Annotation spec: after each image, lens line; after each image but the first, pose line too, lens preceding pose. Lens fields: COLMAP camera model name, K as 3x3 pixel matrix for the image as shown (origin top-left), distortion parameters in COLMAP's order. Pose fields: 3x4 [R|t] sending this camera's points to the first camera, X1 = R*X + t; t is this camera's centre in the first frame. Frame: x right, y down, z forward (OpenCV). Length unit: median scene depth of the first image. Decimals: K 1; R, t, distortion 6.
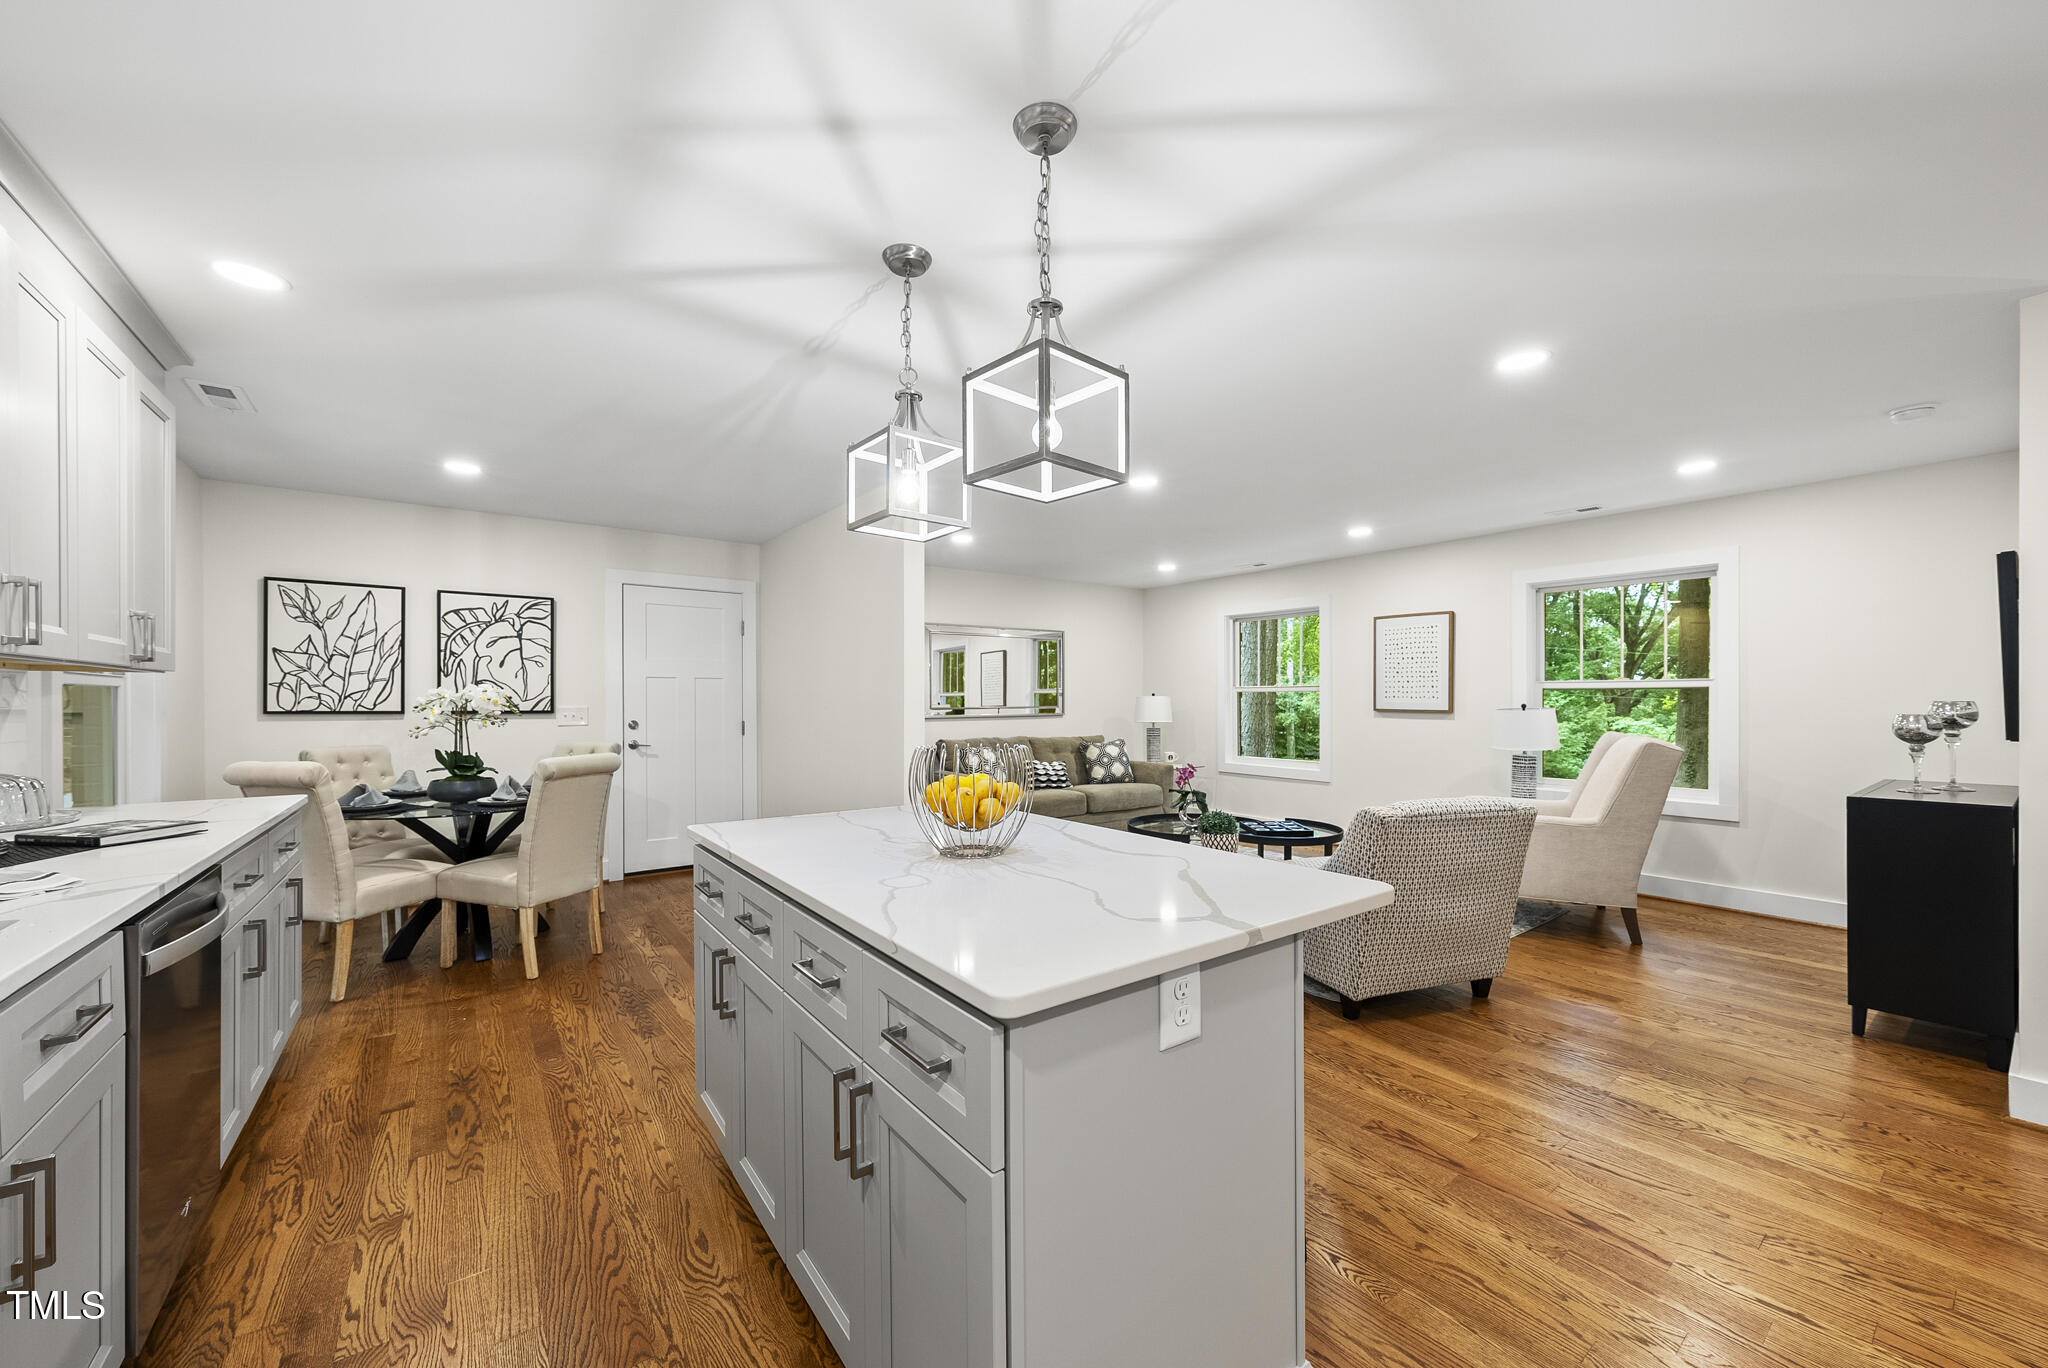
lens RADIAL K [[764.0, 0, 1024.9], [0, 764.0, 704.8], [0, 0, 1]] dist [-0.001303, -0.000080]
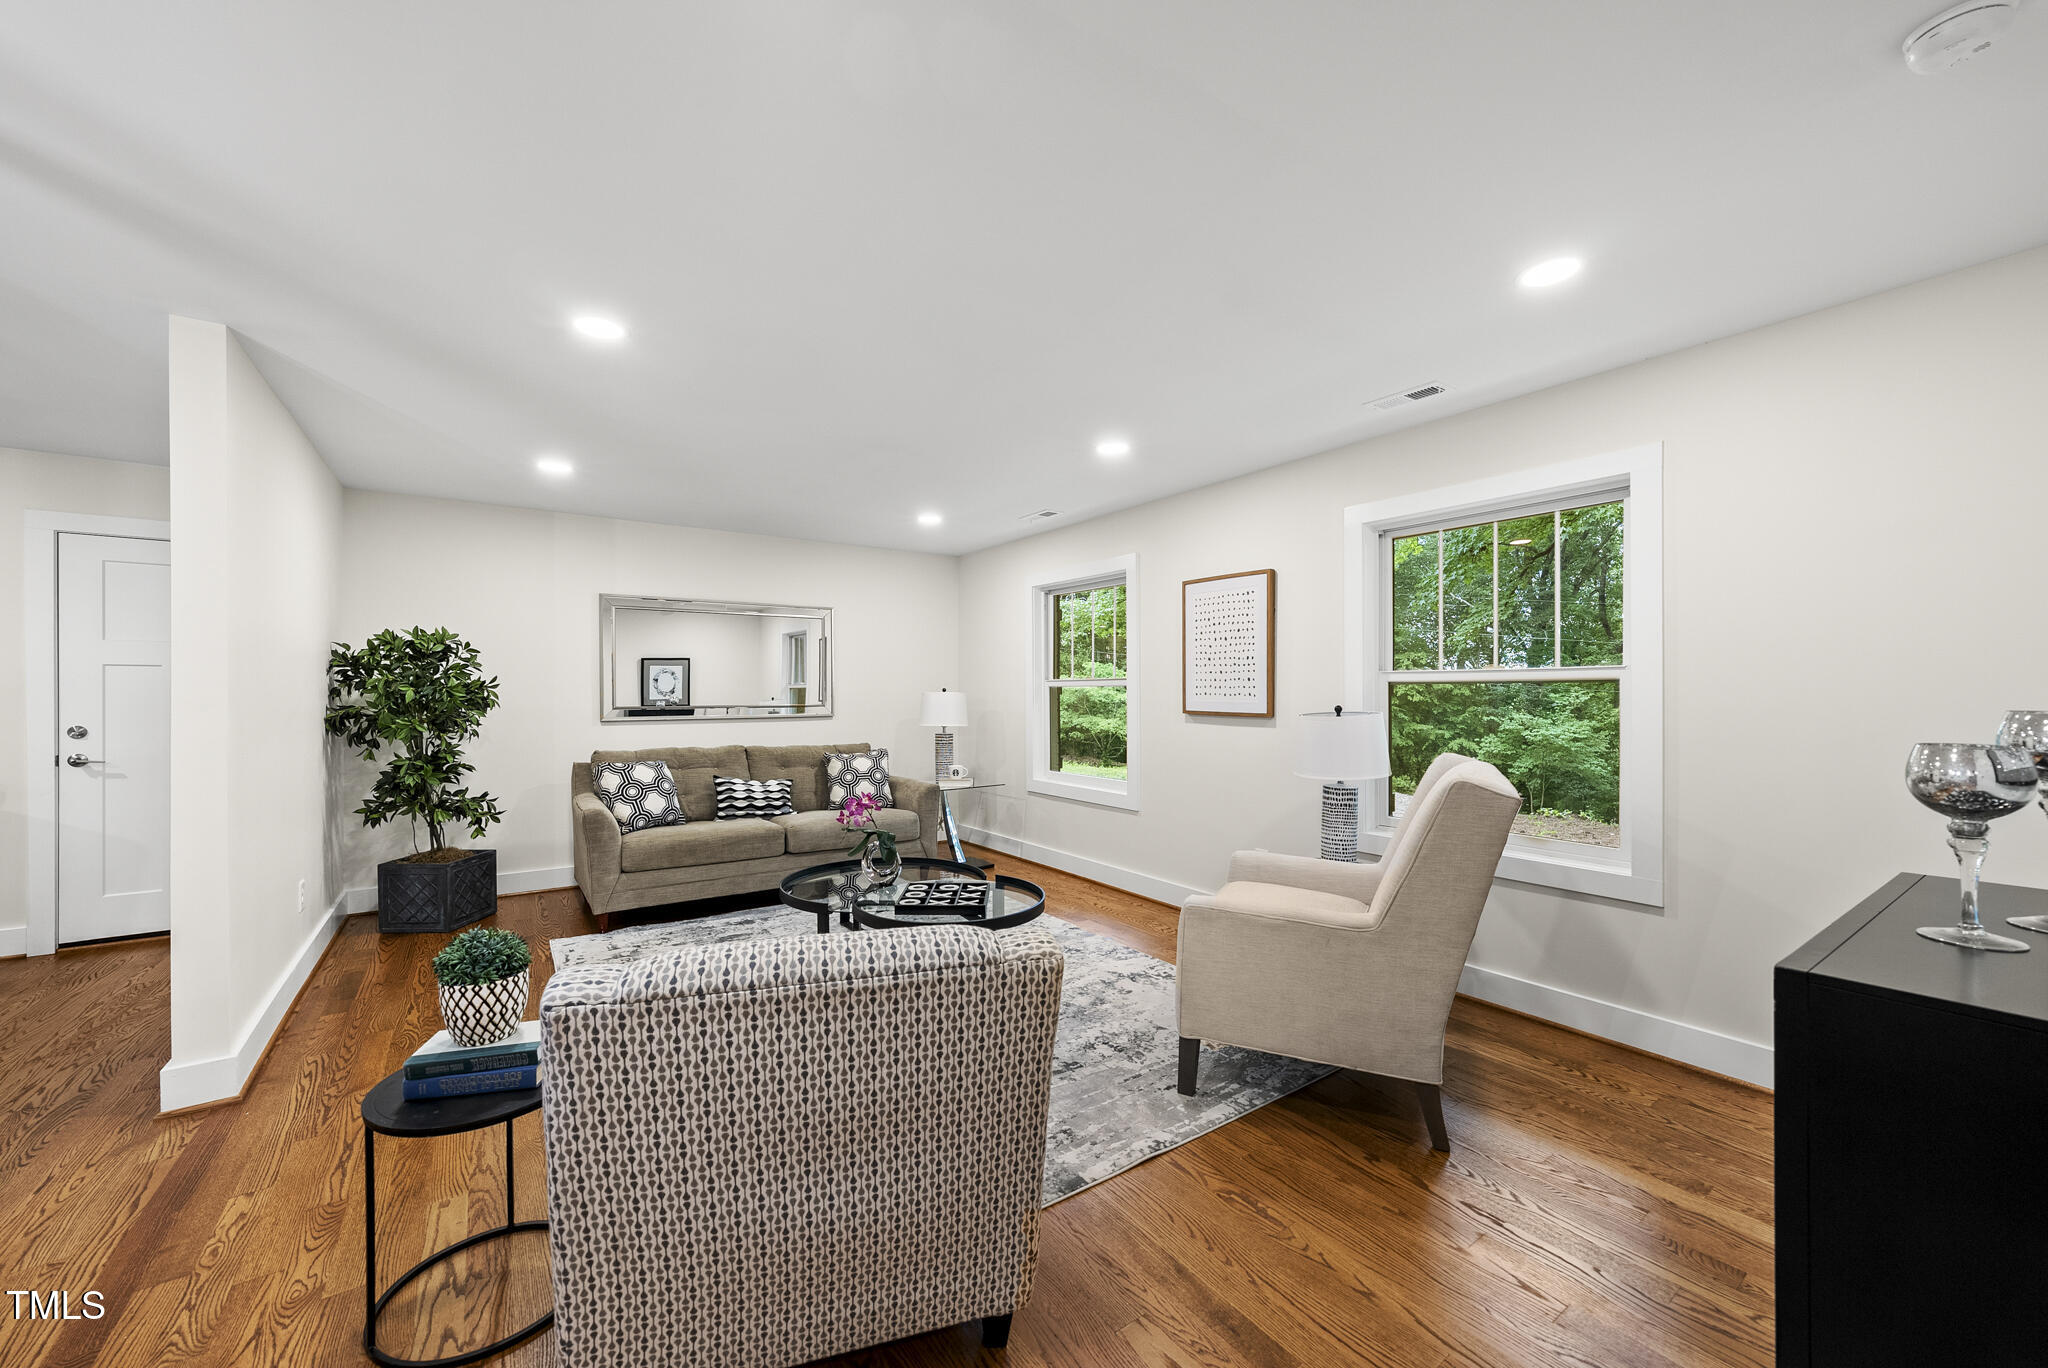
lens RADIAL K [[764.0, 0, 1028.9], [0, 764.0, 697.1], [0, 0, 1]] dist [-0.001303, -0.000080]
pose [[0.999527, 0.002101, -0.030681, 0.444600], [-0.002197, 0.999993, -0.003089, -0.006499], [0.030674, 0.003155, 0.999524, 0.377345]]
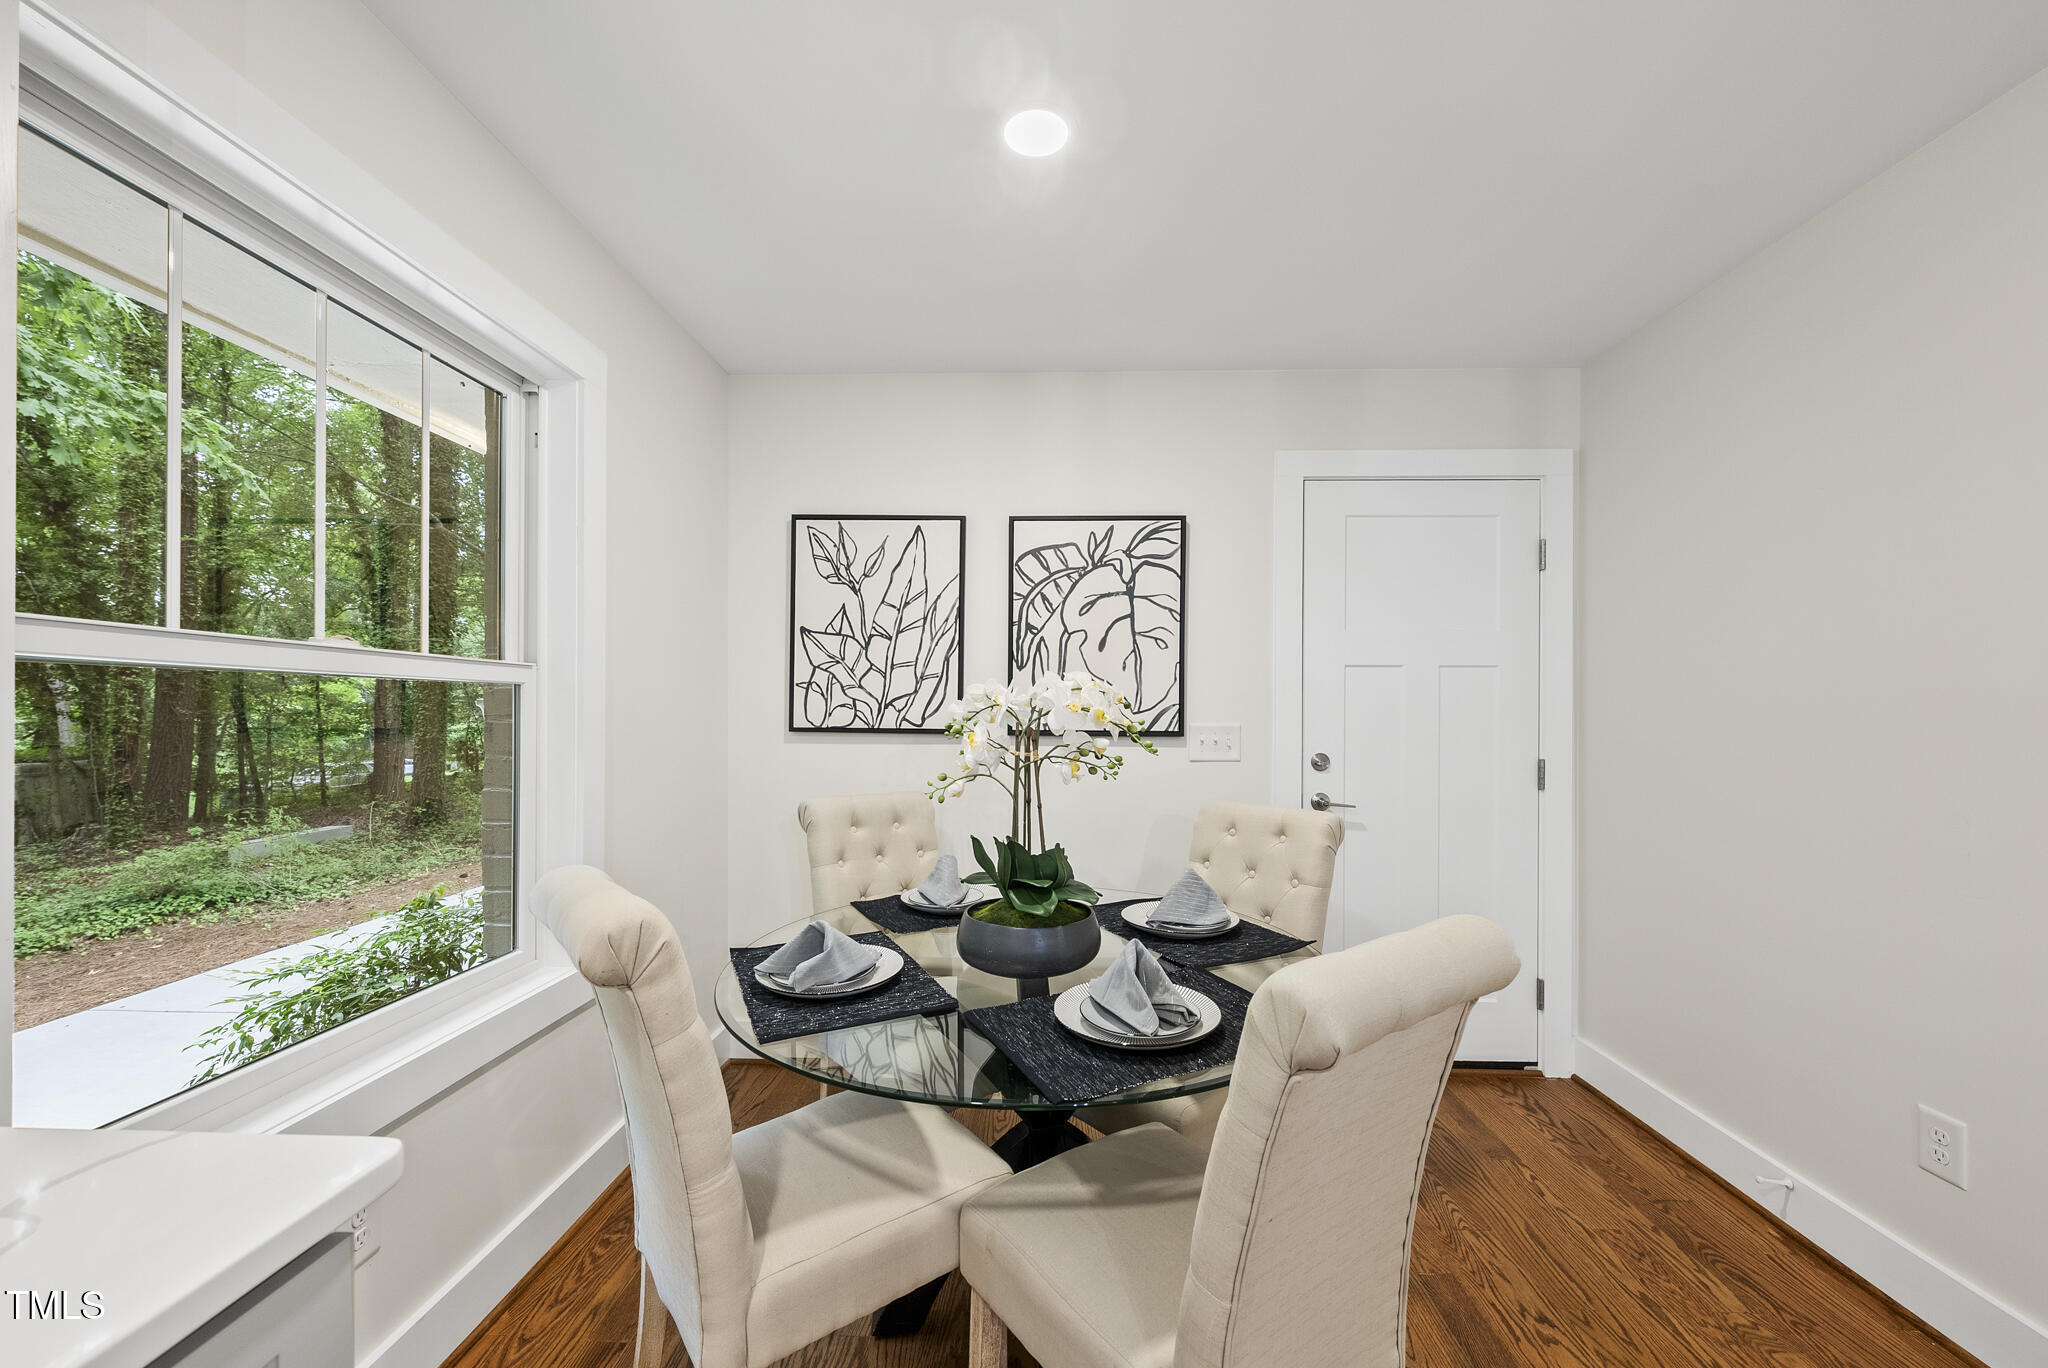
lens RADIAL K [[764.0, 0, 1028.8], [0, 764.0, 705.2], [0, 0, 1]] dist [-0.001303, -0.000080]
pose [[0.776437, -0.001499, -0.630193, -0.400618], [-0.008137, 0.999890, -0.012404, -0.003399], [0.630142, 0.014759, 0.776339, 0.570473]]
